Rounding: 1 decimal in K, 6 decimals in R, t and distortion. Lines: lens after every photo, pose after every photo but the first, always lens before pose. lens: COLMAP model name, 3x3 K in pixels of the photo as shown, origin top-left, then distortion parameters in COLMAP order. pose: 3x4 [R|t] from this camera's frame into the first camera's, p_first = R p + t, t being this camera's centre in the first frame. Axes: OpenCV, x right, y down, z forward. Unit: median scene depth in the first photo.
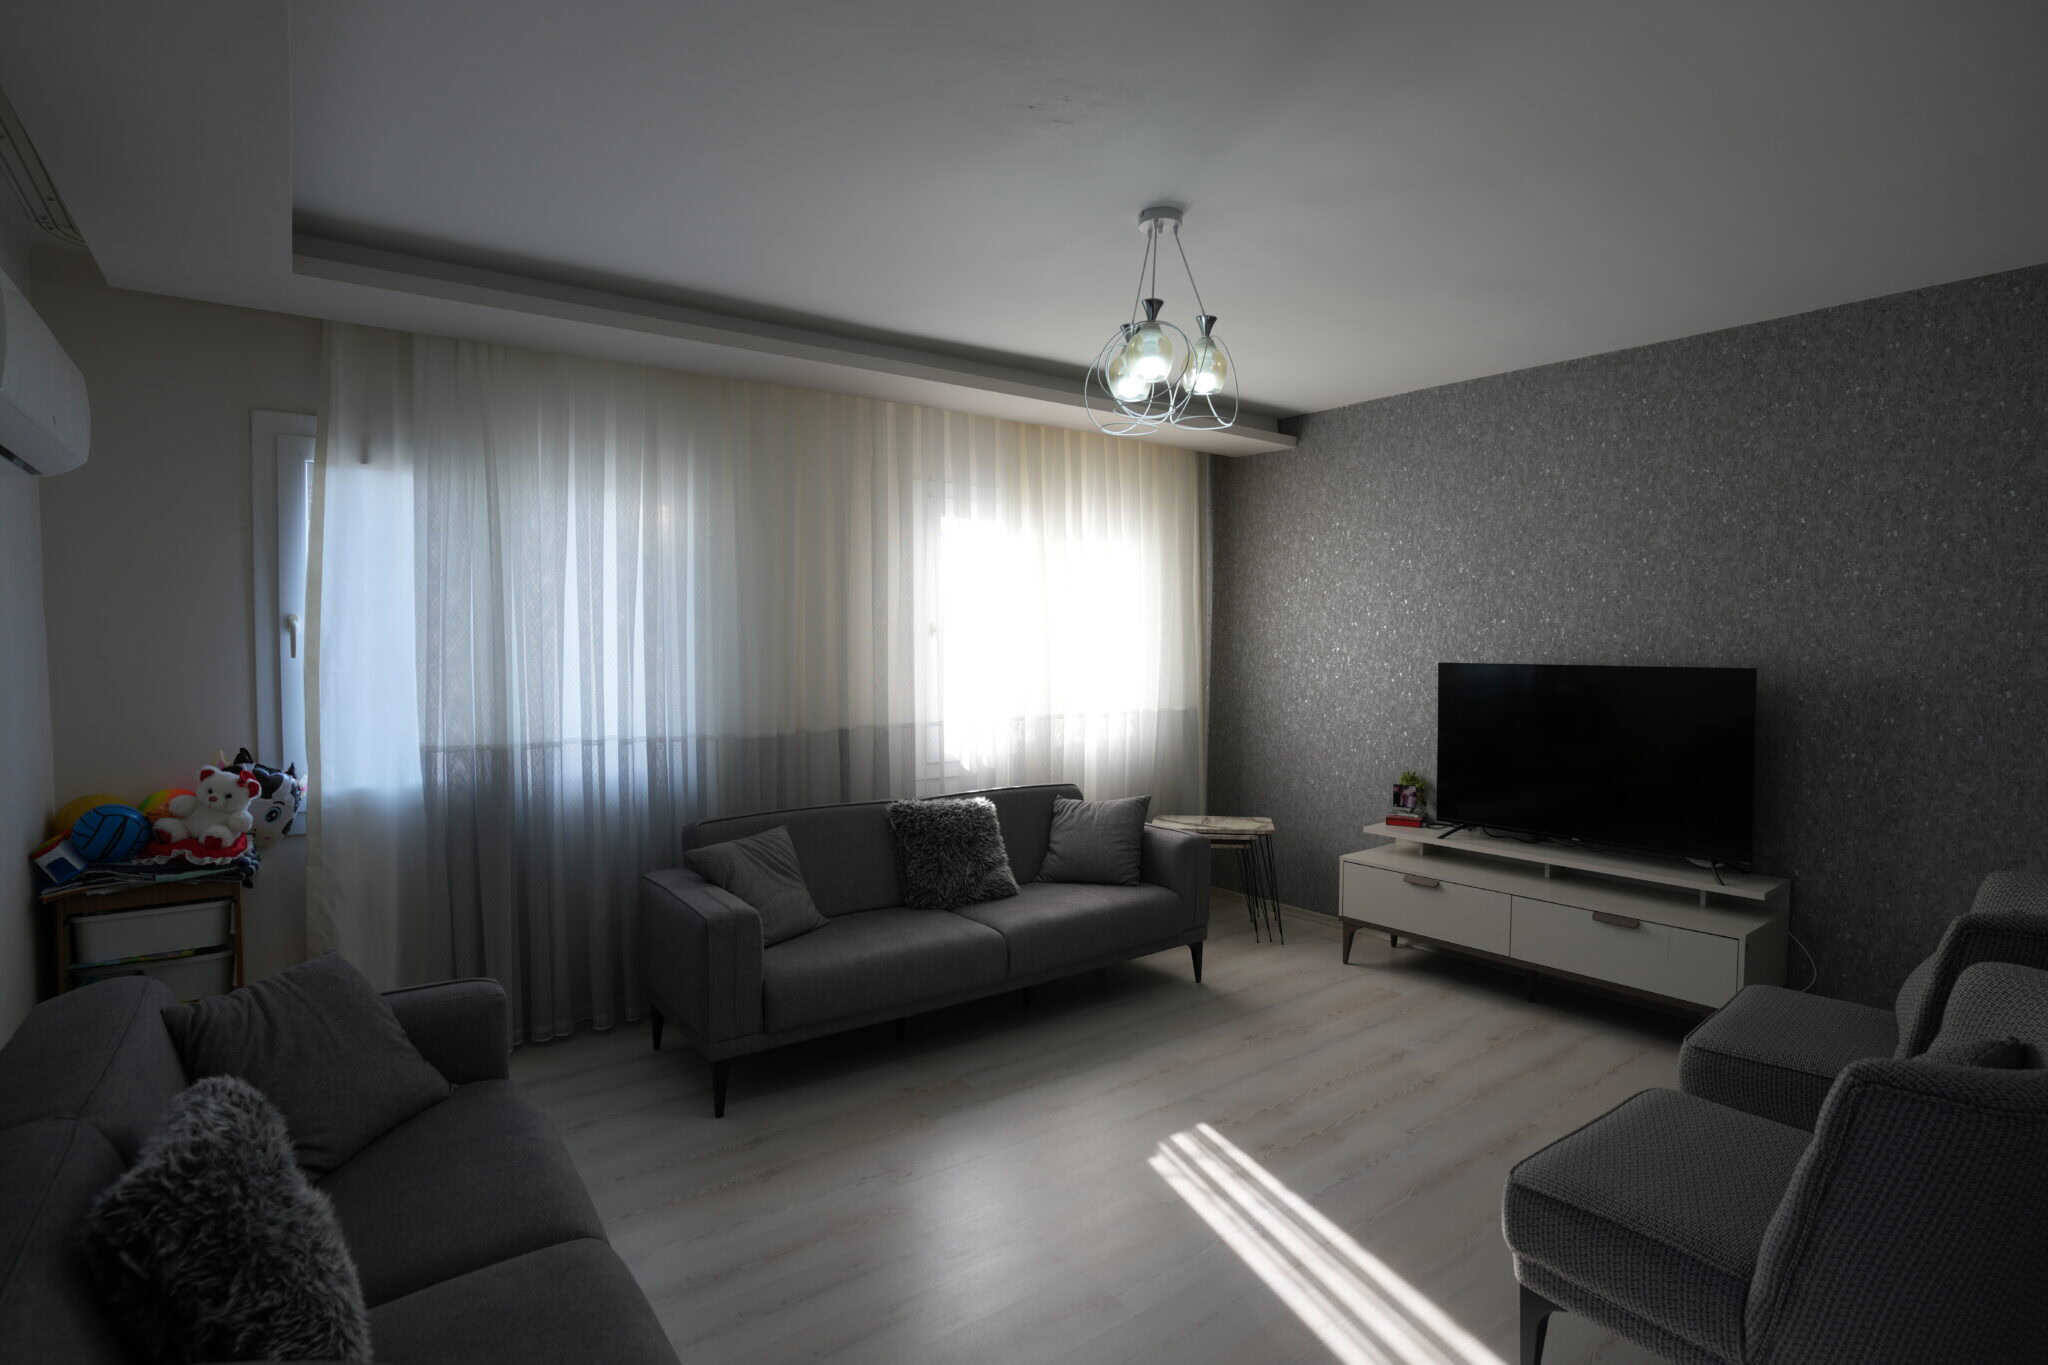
lens RADIAL K [[997.2, 0, 1023.3], [0, 997.2, 680.0], [0, 0, 1]] dist [-0.078604, 0.033065]
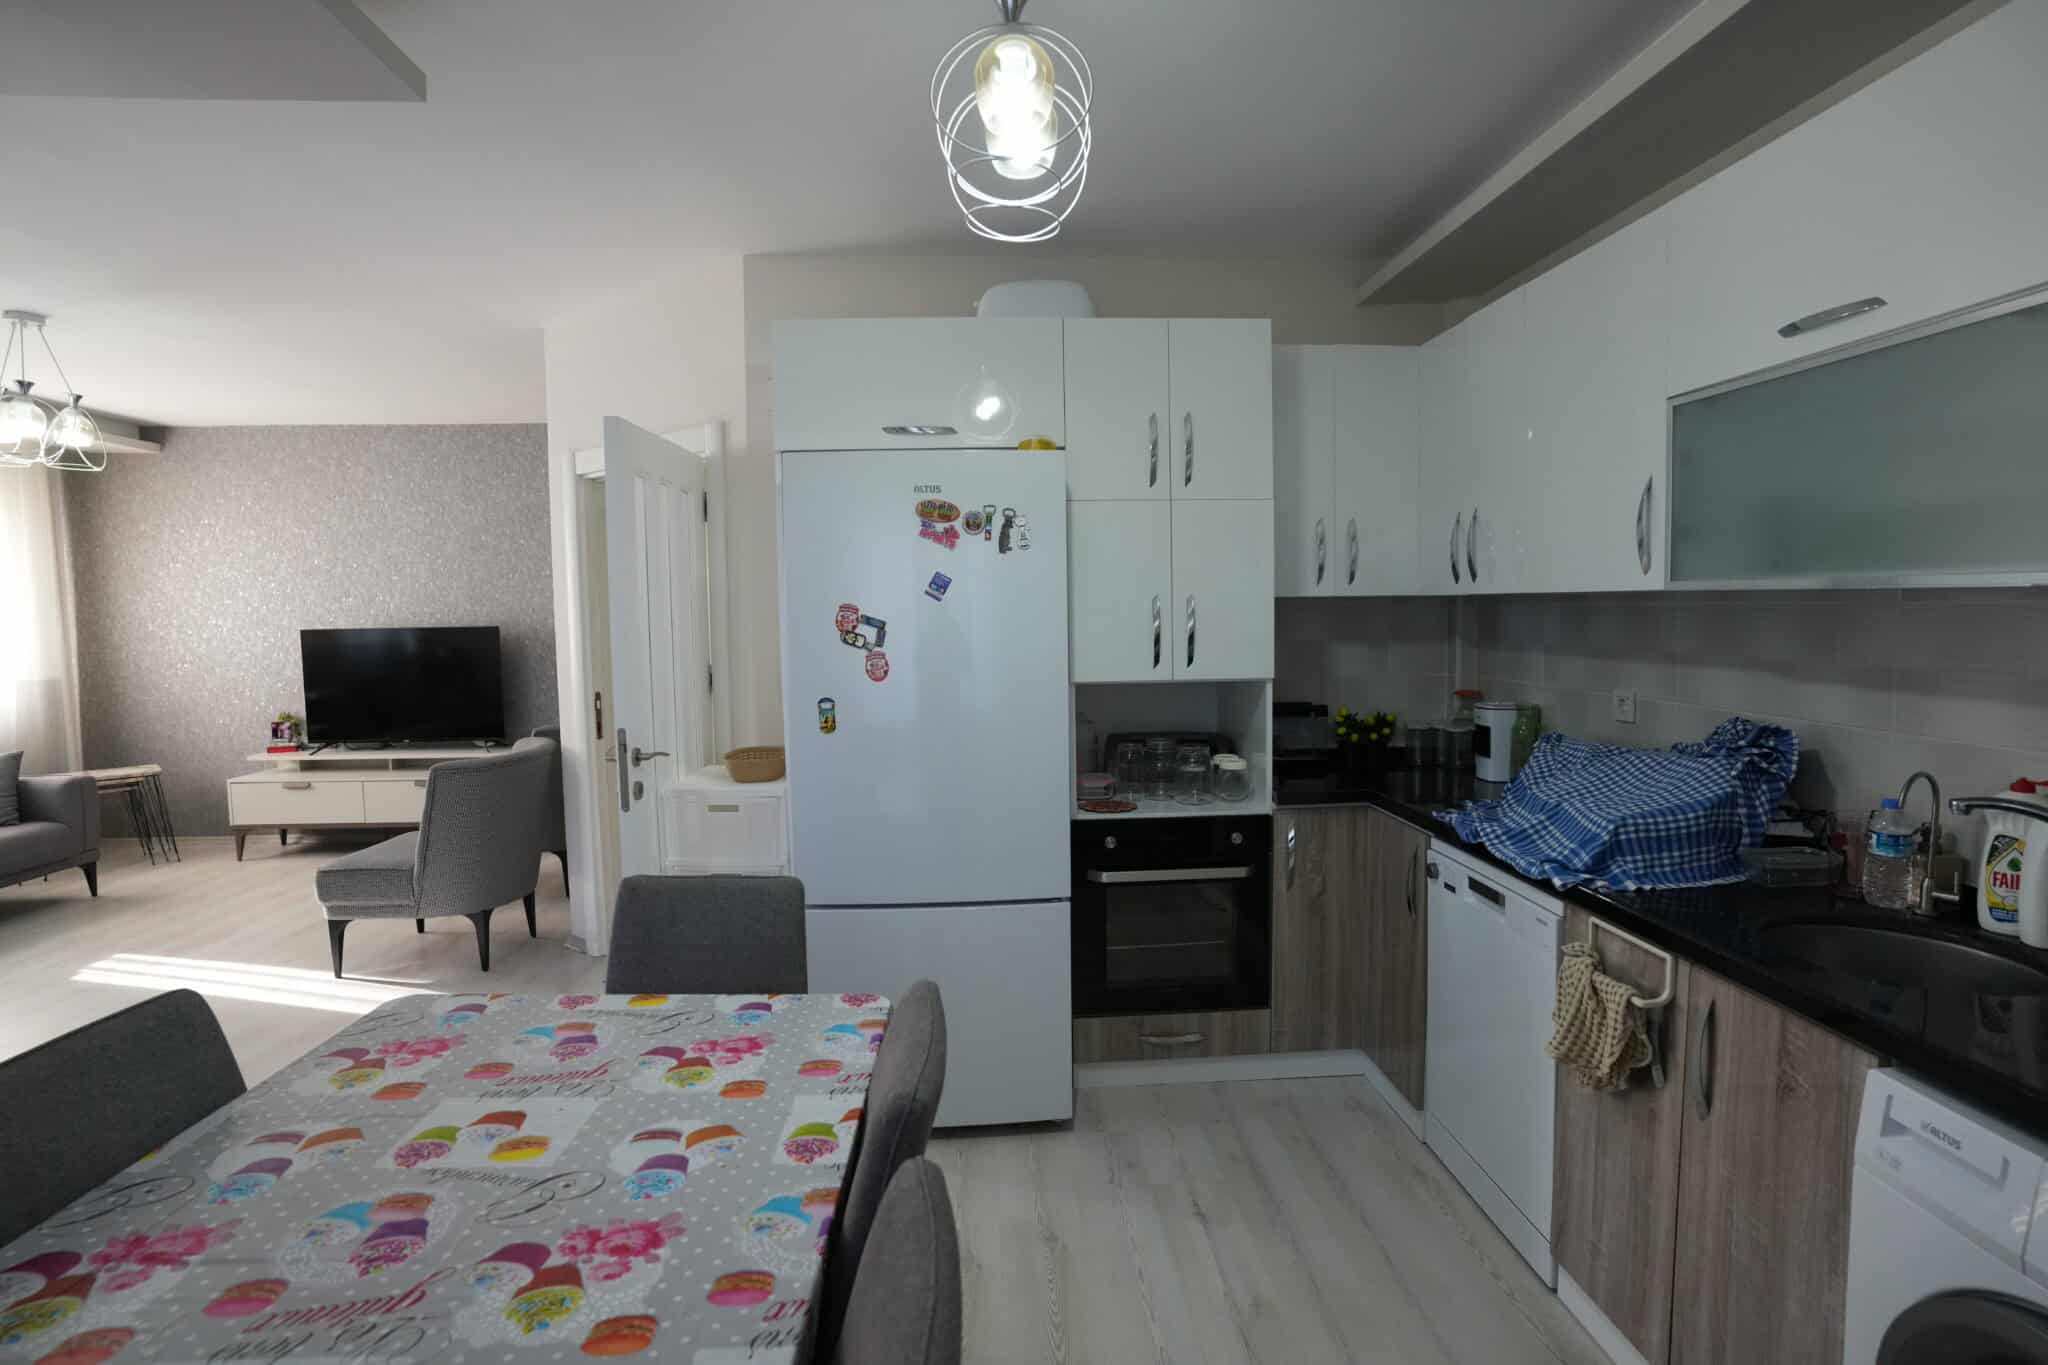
lens RADIAL K [[997.2, 0, 1028.5], [0, 997.2, 675.0], [0, 0, 1]] dist [-0.078604, 0.033065]
pose [[0.547151, -0.063528, 0.834619, -0.151289], [0.043805, 0.997923, 0.047241, 0.026920], [-0.835887, 0.010712, 0.548798, -0.596330]]
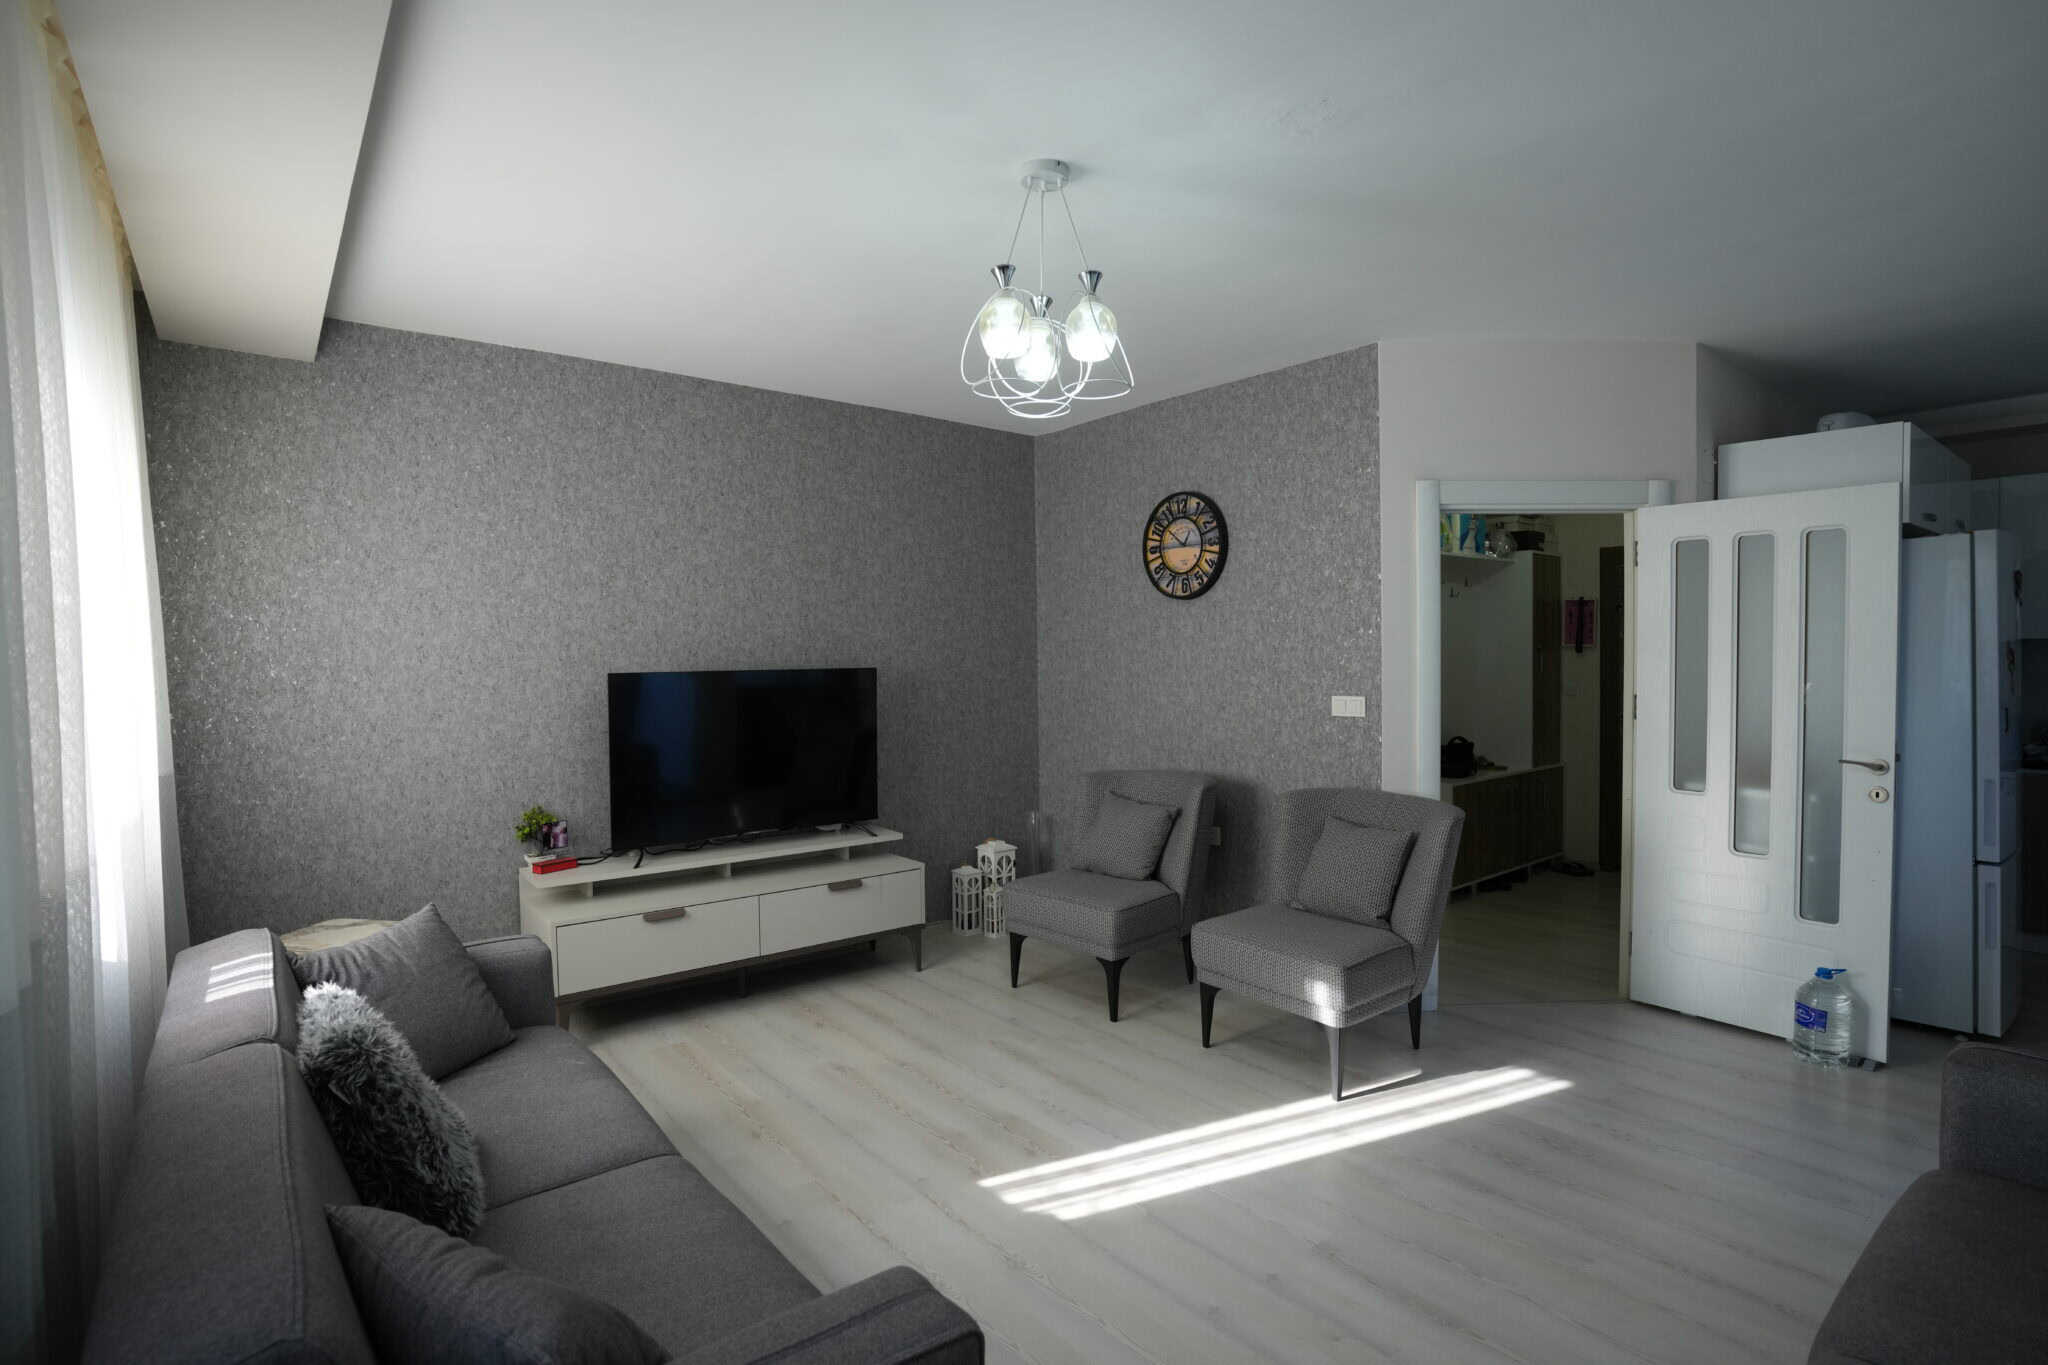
lens RADIAL K [[997.2, 0, 1025.0], [0, 997.2, 676.1], [0, 0, 1]] dist [-0.078604, 0.033065]
pose [[-0.039217, -0.025278, 0.998911, -0.475259], [0.046849, 0.998534, 0.027108, -0.021352], [-0.998132, 0.047861, -0.037975, 0.659626]]
